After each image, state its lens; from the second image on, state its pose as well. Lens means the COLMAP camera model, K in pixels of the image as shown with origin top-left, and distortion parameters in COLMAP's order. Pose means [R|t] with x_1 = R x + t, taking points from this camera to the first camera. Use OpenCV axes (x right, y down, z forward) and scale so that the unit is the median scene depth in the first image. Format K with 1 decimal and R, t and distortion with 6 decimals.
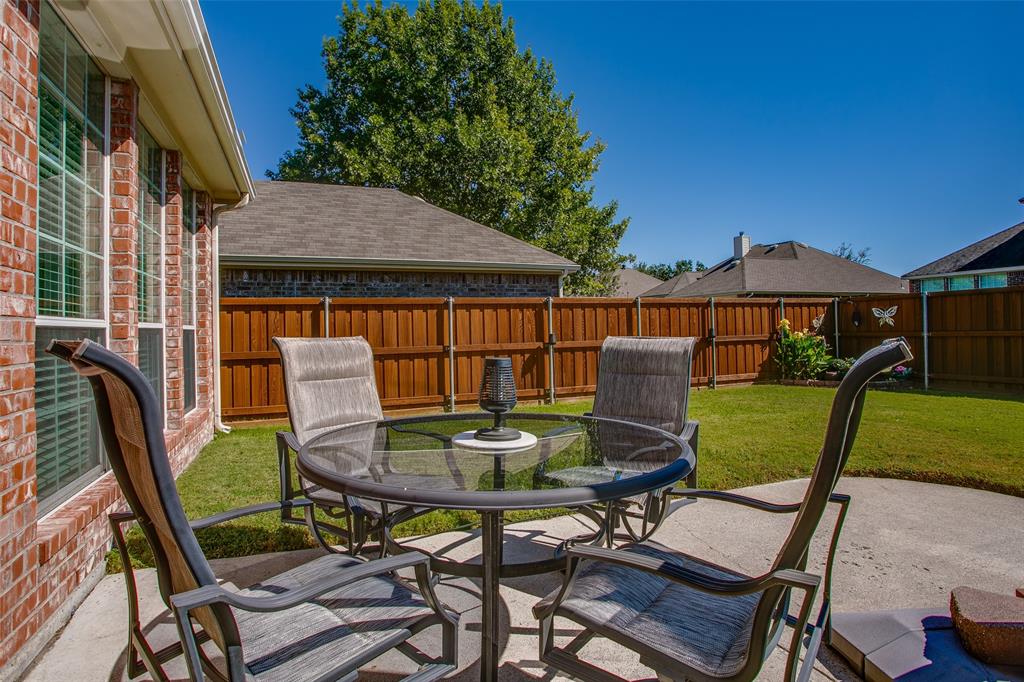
lens RADIAL K [[523.9, 0, 507.9], [0, 523.9, 336.2], [0, 0, 1]] dist [-0.024884, 0.002937]
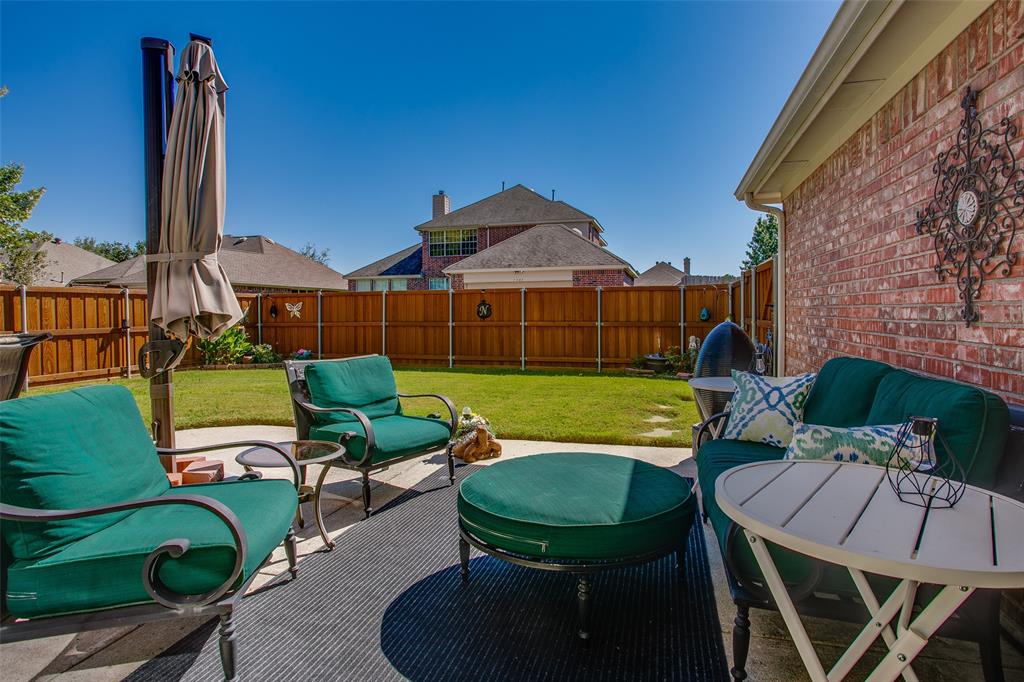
lens RADIAL K [[523.9, 0, 514.5], [0, 523.9, 337.3], [0, 0, 1]] dist [-0.024884, 0.002937]
pose [[0.605825, -0.021772, 0.795300, 0.043331], [0.003126, 0.999683, 0.024986, -0.002191], [-0.795592, -0.012651, 0.605701, -0.186156]]
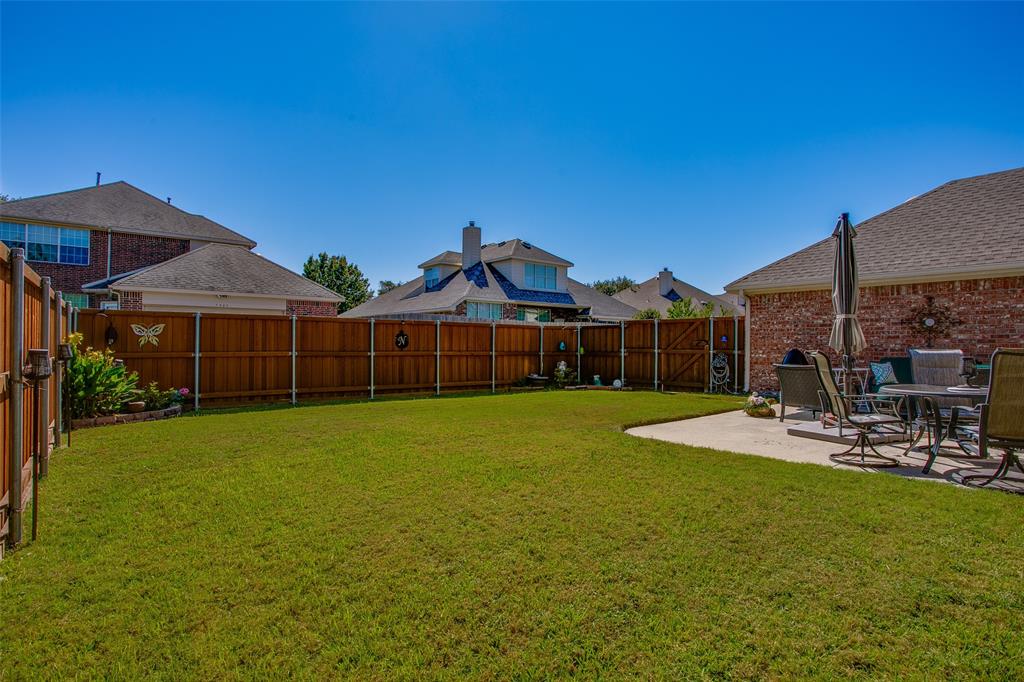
lens RADIAL K [[523.9, 0, 501.8], [0, 523.9, 342.2], [0, 0, 1]] dist [-0.024884, 0.002937]
pose [[-0.274294, 0.023573, 0.961357, -0.290216], [0.008759, 0.999719, -0.022014, -0.000942], [-0.961606, 0.002382, -0.274424, 0.636974]]
